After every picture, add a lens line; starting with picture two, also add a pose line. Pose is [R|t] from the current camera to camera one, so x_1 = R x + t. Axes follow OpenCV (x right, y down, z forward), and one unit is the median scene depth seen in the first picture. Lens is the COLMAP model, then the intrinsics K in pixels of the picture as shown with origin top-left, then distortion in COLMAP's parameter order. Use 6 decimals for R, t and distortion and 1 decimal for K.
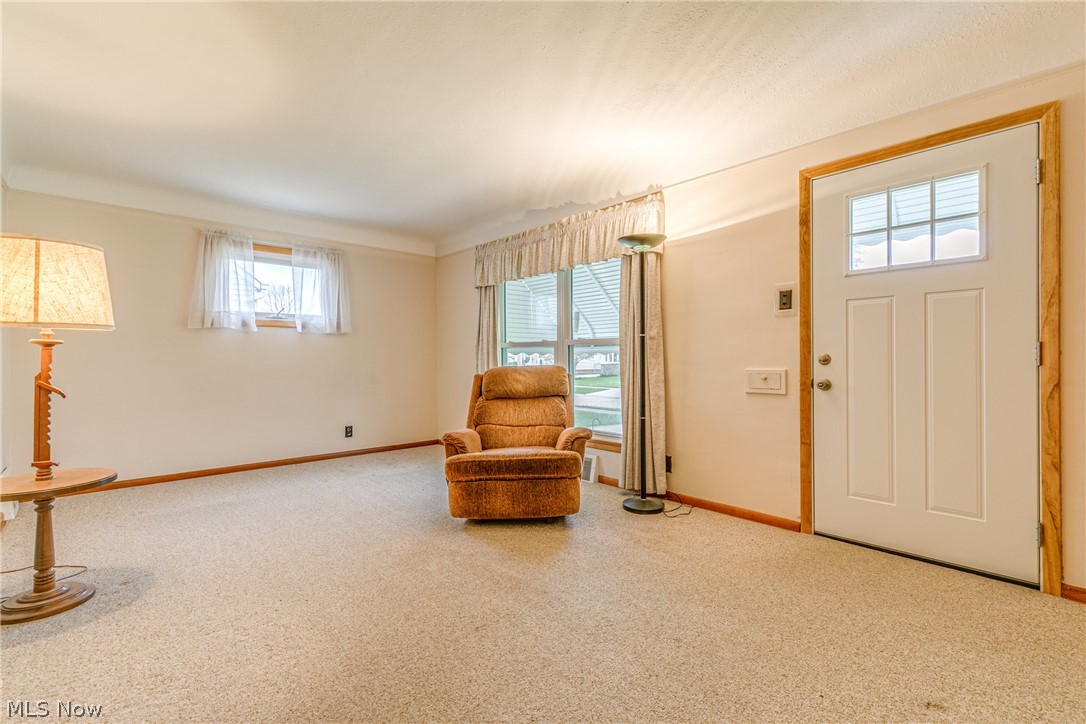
lens RADIAL K [[489.5, 0, 550.7], [0, 489.5, 361.2], [0, 0, 1]] dist [0.005756, -0.000996]
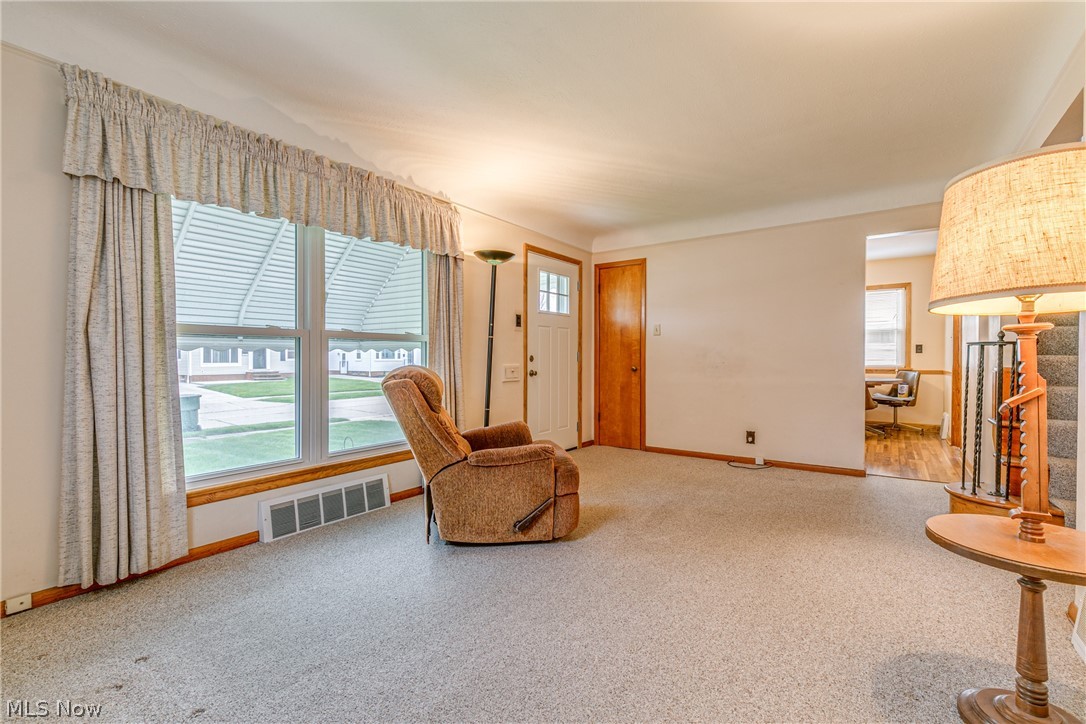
lens RADIAL K [[489.5, 0, 550.5], [0, 489.5, 360.9], [0, 0, 1]] dist [0.005756, -0.000996]
pose [[-0.215648, -0.001896, 0.976469, -1.032270], [0.004409, 0.999986, 0.002916, 0.000491], [-0.976461, 0.004934, -0.215637, 1.189902]]
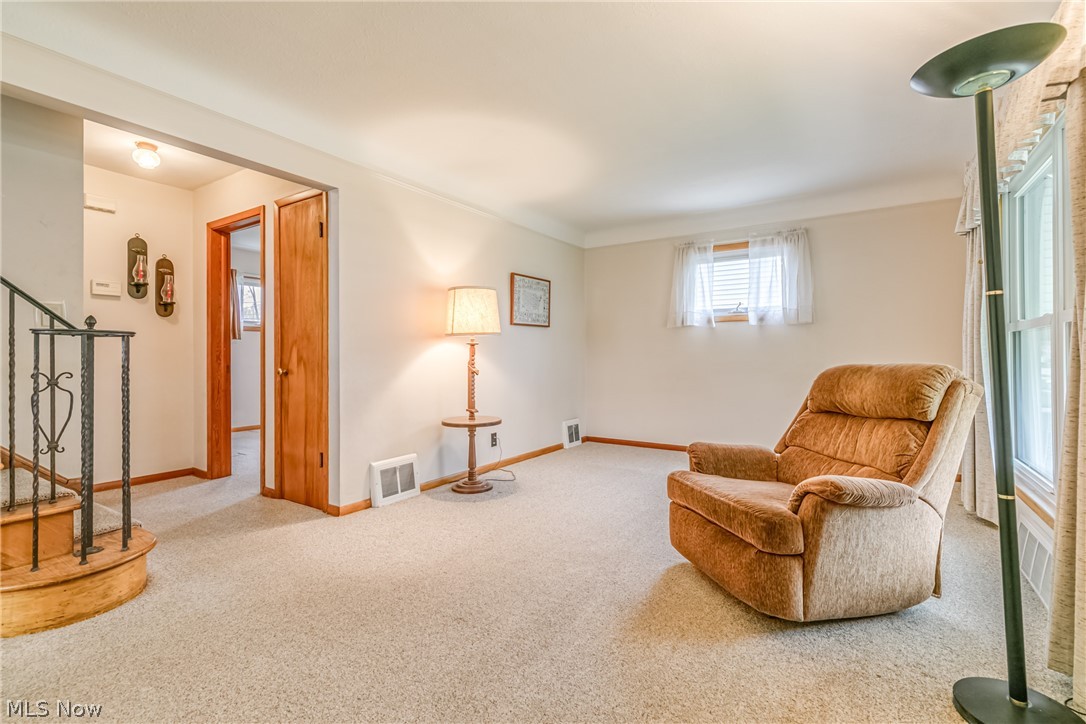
lens RADIAL K [[489.5, 0, 543.6], [0, 489.5, 355.6], [0, 0, 1]] dist [0.005756, -0.000996]
pose [[0.227919, 0.003806, -0.973673, 0.534453], [-0.002533, 0.999991, 0.003316, -0.001242], [0.973677, 0.001711, 0.227926, 0.573733]]
